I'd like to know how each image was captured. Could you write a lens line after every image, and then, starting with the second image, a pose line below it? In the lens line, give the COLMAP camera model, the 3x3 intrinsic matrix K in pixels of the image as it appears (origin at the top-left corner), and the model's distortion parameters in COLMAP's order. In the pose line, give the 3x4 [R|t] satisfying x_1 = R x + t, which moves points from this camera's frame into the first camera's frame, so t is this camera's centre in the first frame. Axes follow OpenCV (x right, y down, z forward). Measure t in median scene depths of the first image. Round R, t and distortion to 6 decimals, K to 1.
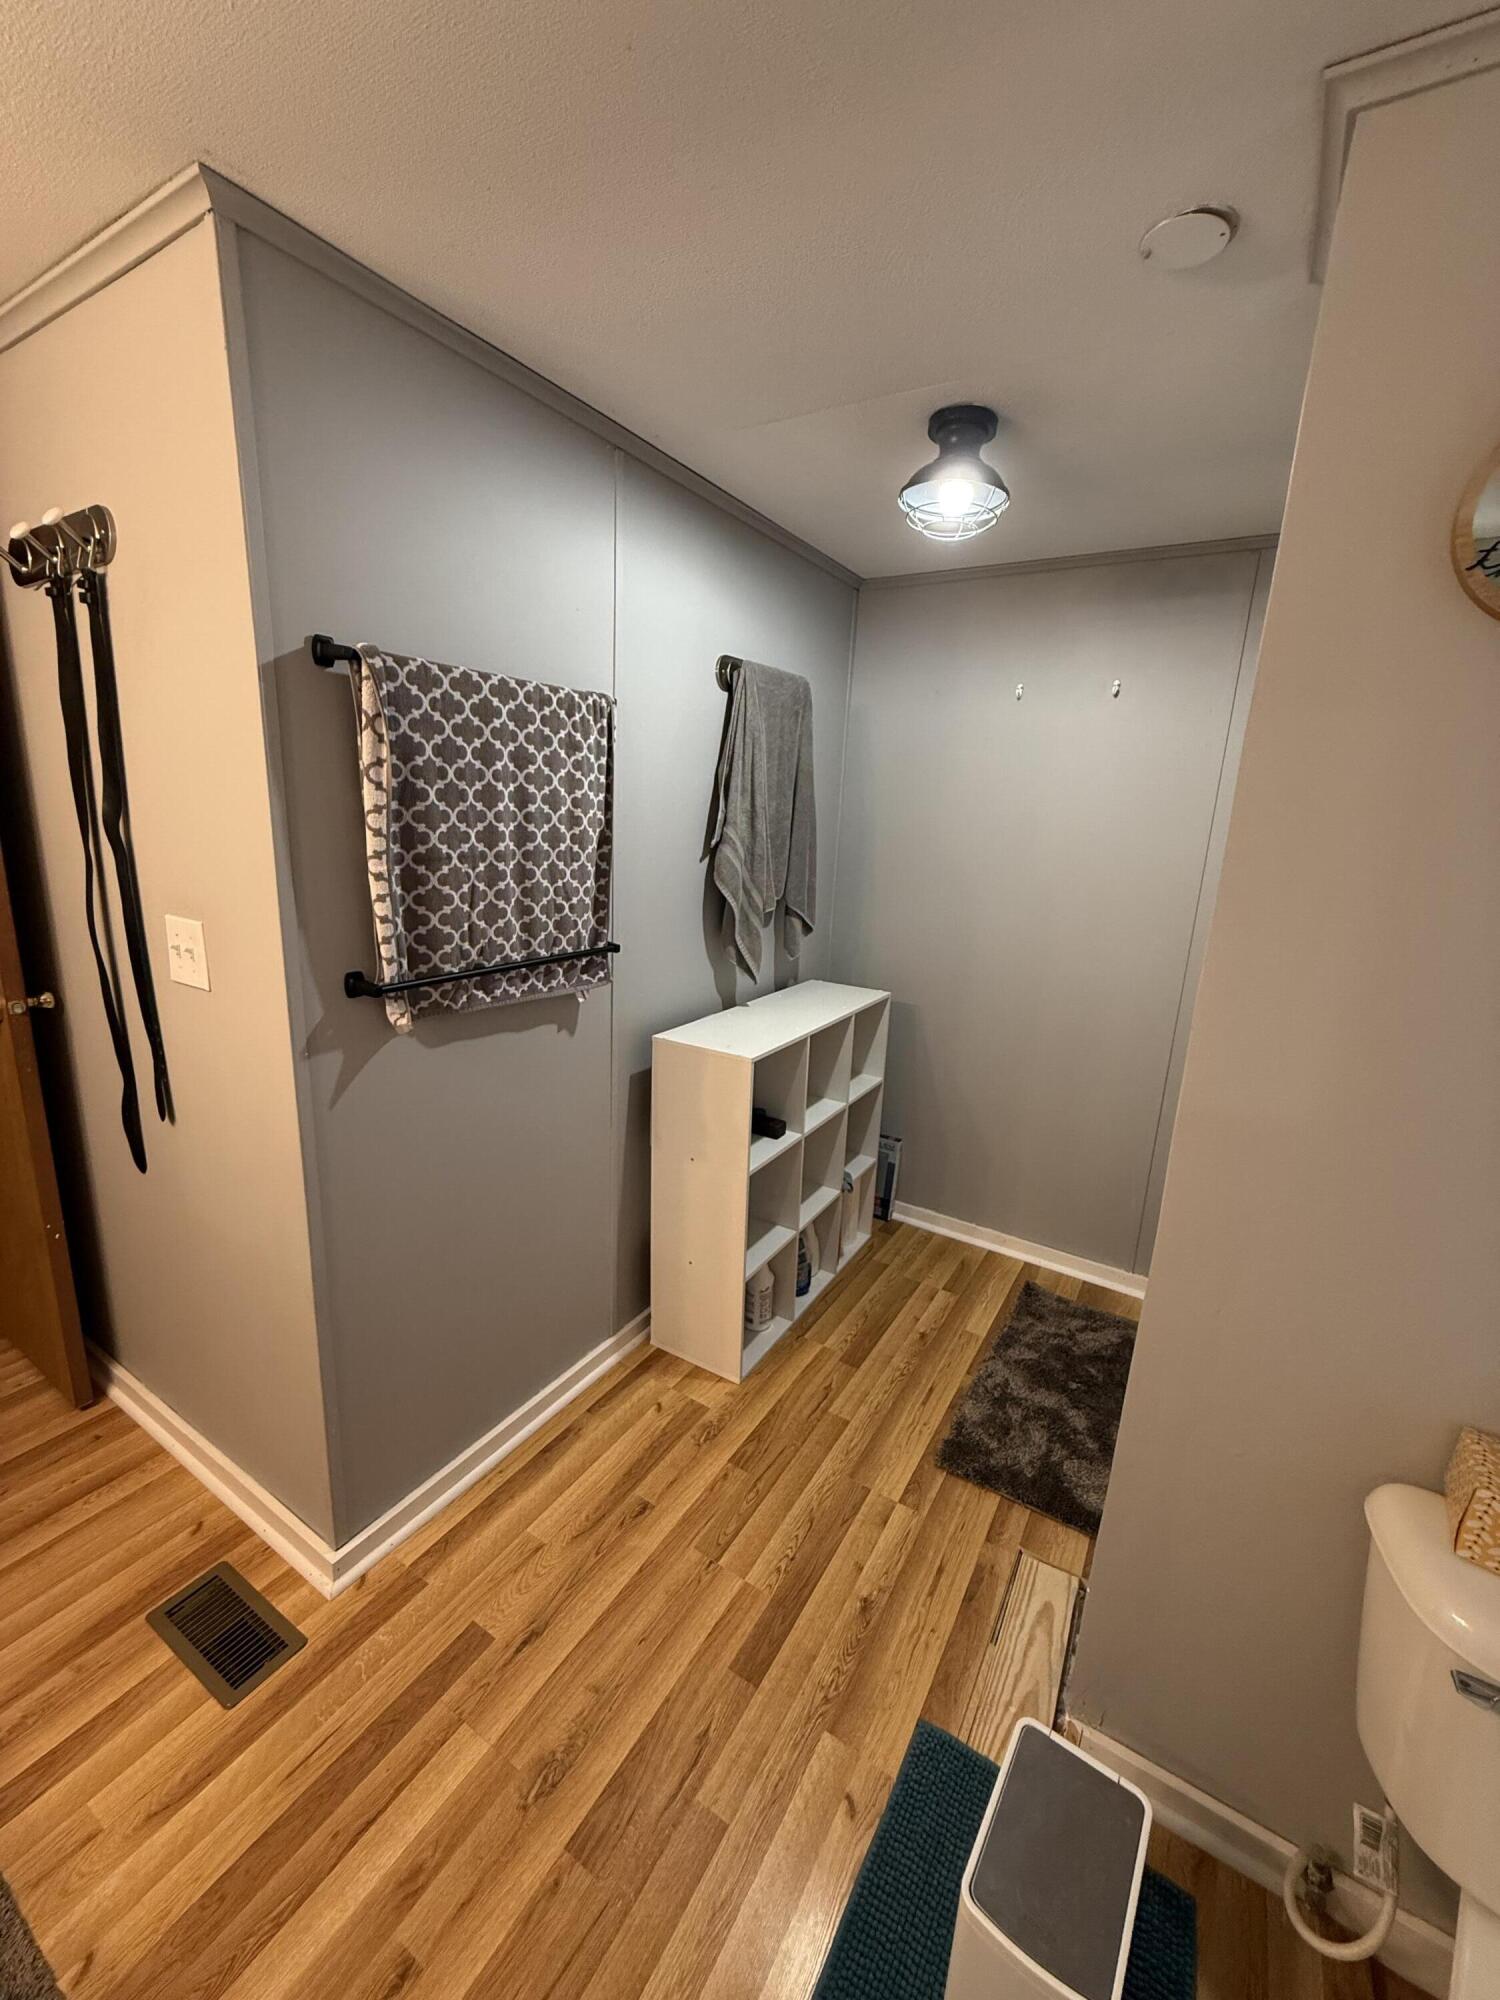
lens RADIAL K [[798.8, 0, 747.3], [0, 798.8, 997.3], [0, 0, 1]] dist [-0.000526, 0.000591]
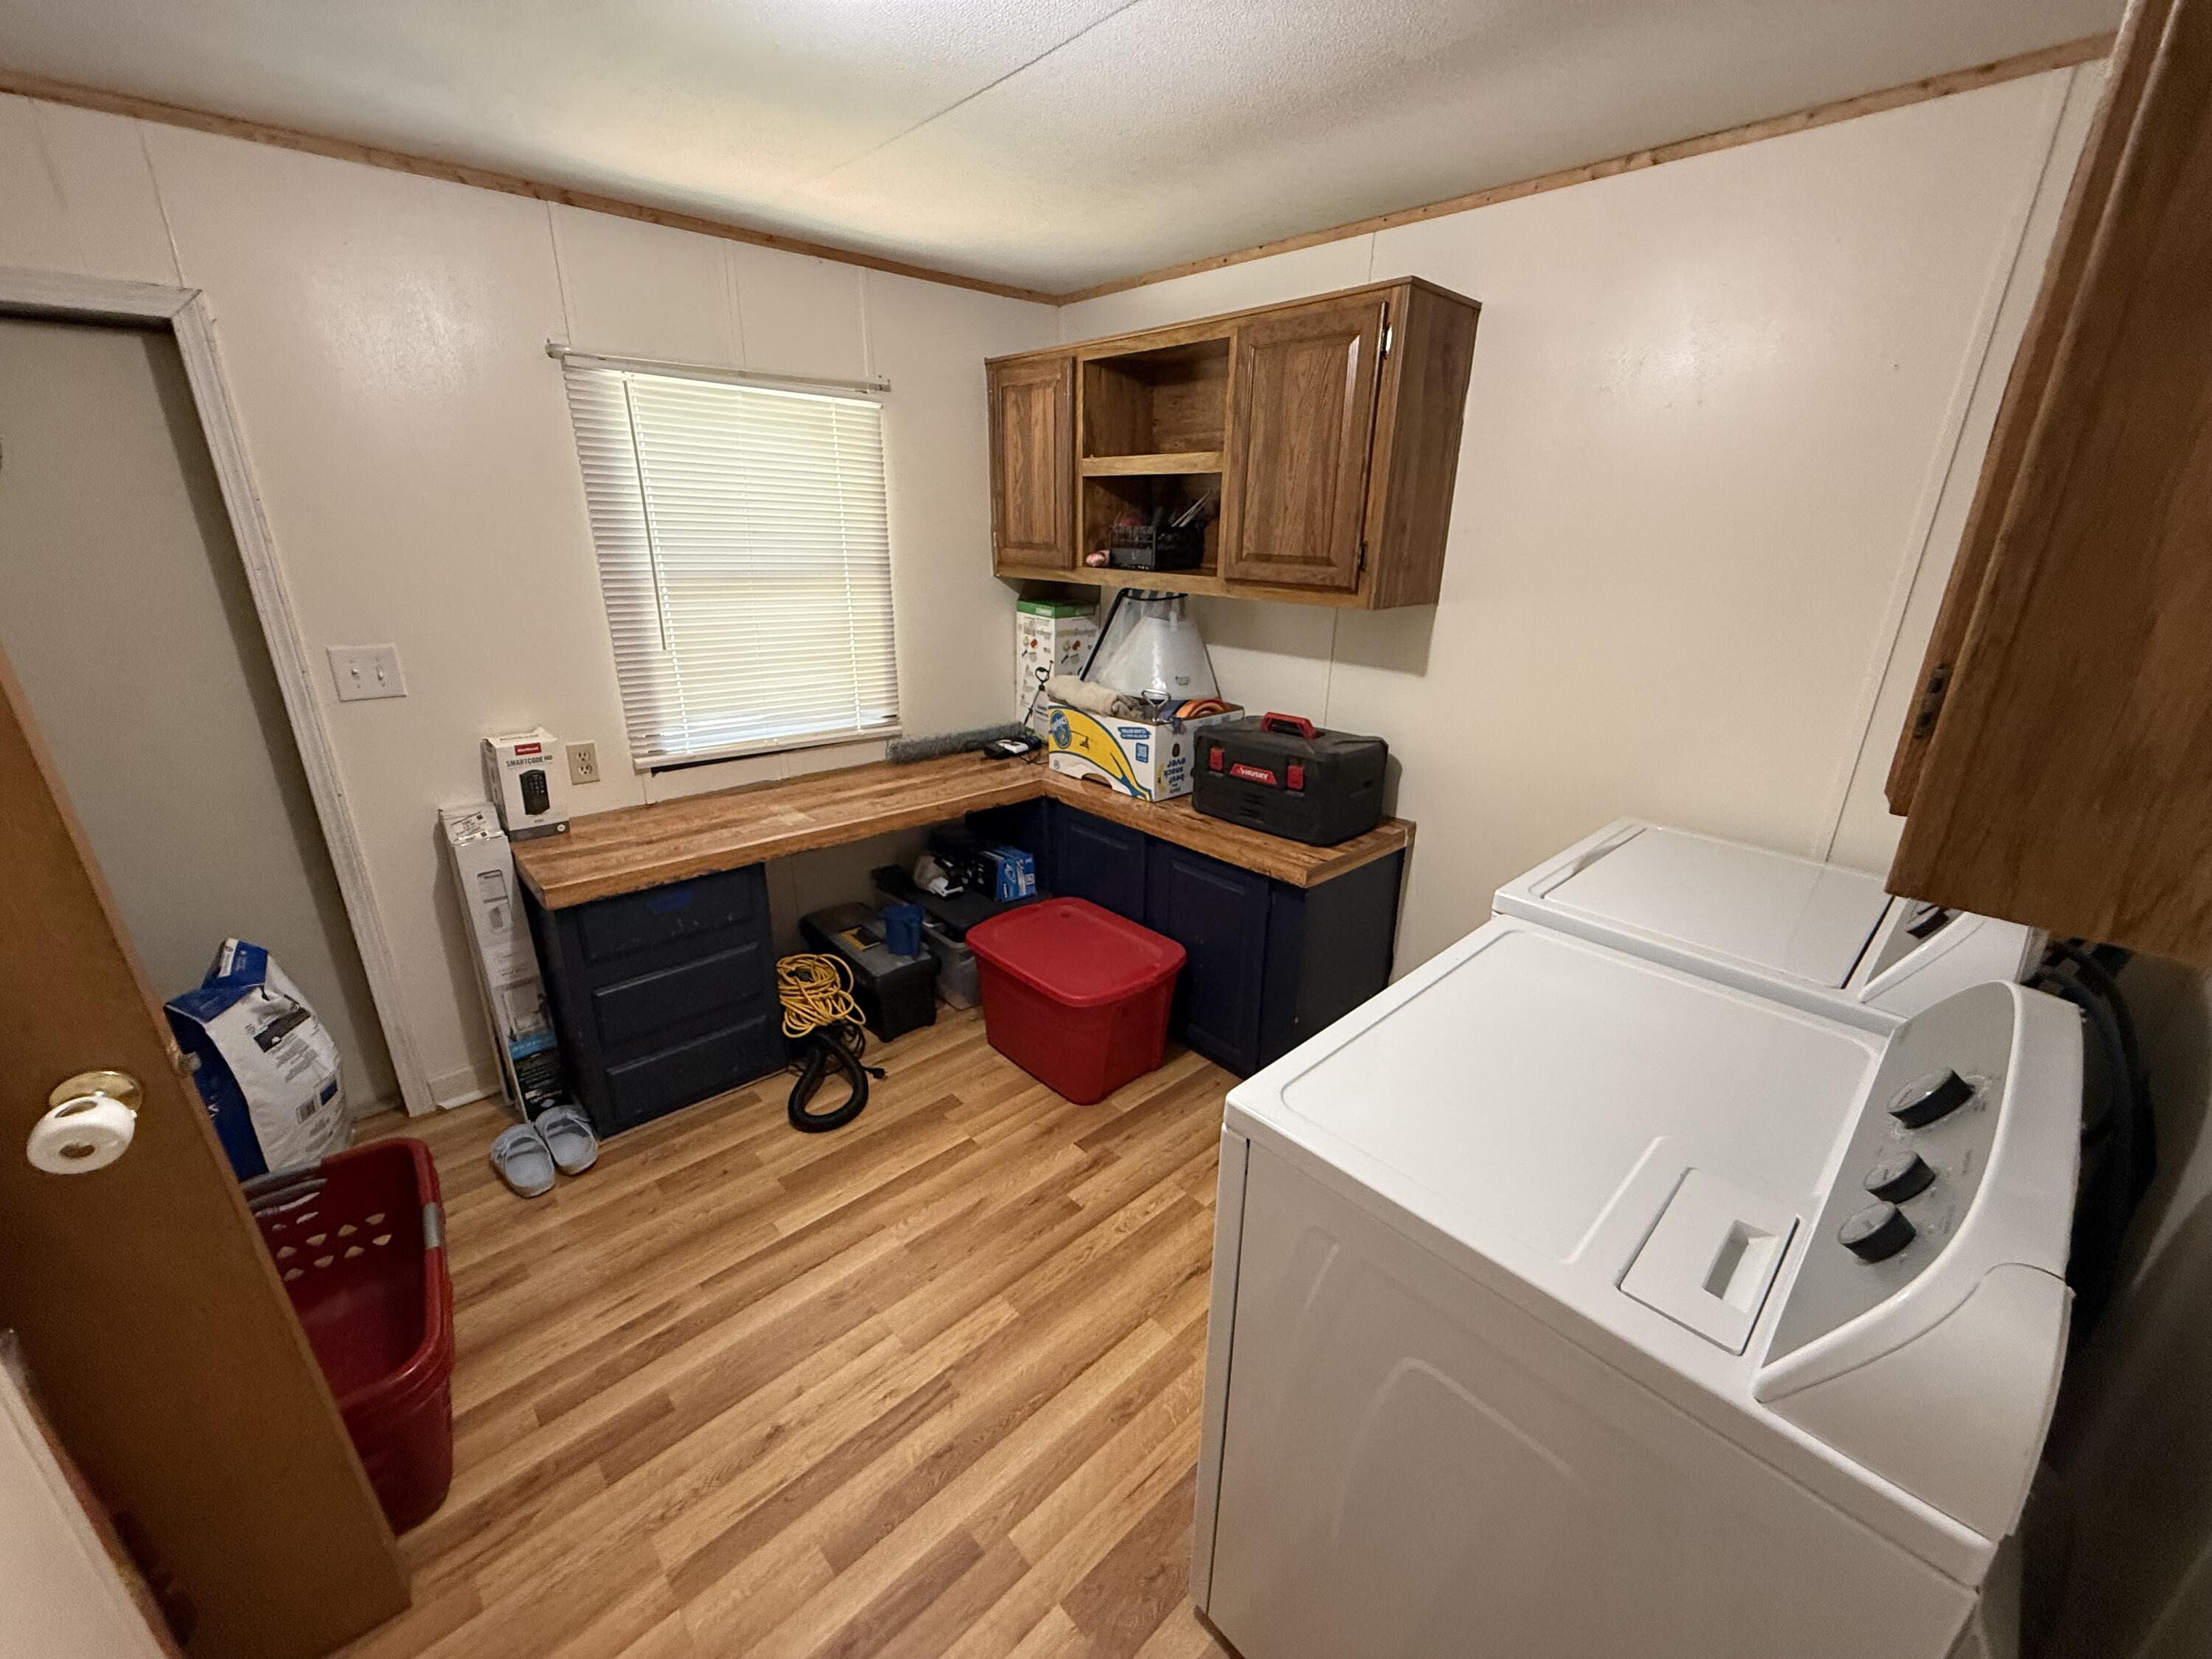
lens RADIAL K [[883.5, 0, 1104.9], [0, 883.5, 831.6], [0, 0, 1]] dist [-0.000526, 0.000591]
pose [[0.967598, 0.069914, -0.242624, -0.156166], [-0.046045, 0.993646, 0.102698, 0.039567], [0.248262, -0.088199, 0.964669, -0.264098]]
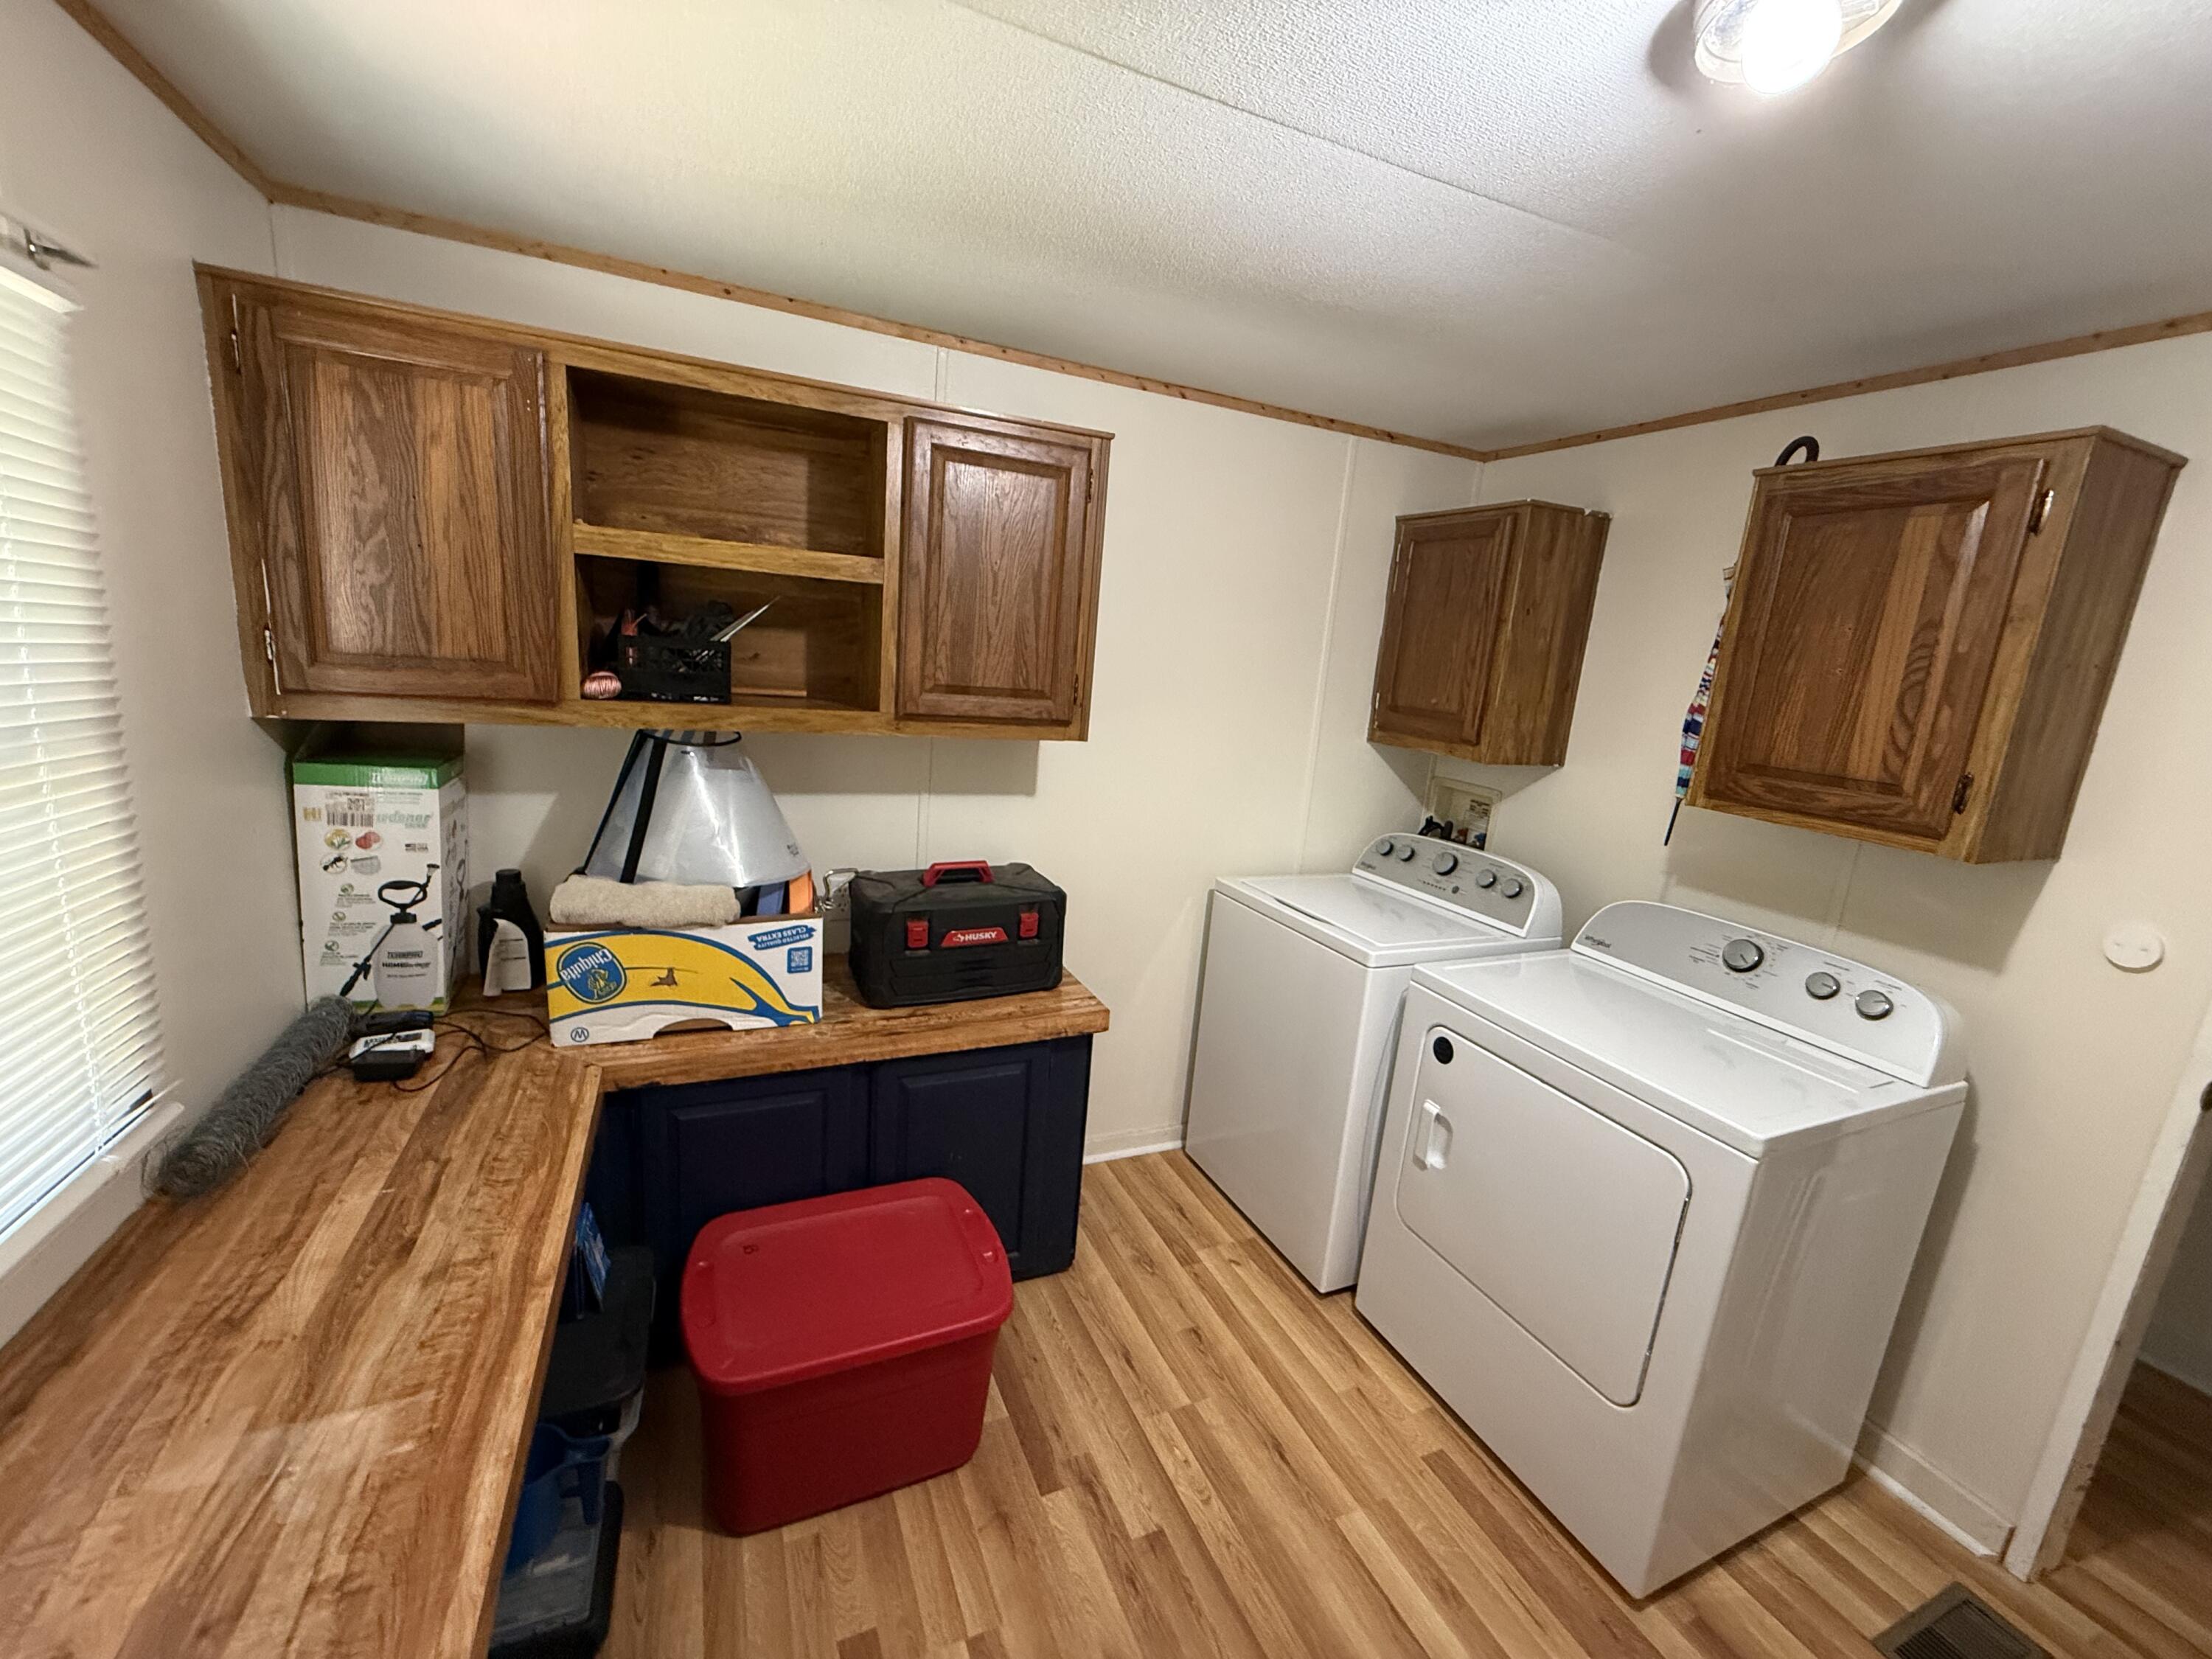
lens RADIAL K [[883.5, 0, 1101.3], [0, 883.5, 832.3], [0, 0, 1]] dist [-0.000526, 0.000591]
pose [[0.550570, -0.158657, 0.819574, -1.484602], [0.138587, 0.985521, 0.097682, -0.217440], [-0.823205, 0.059802, 0.564586, 0.549716]]
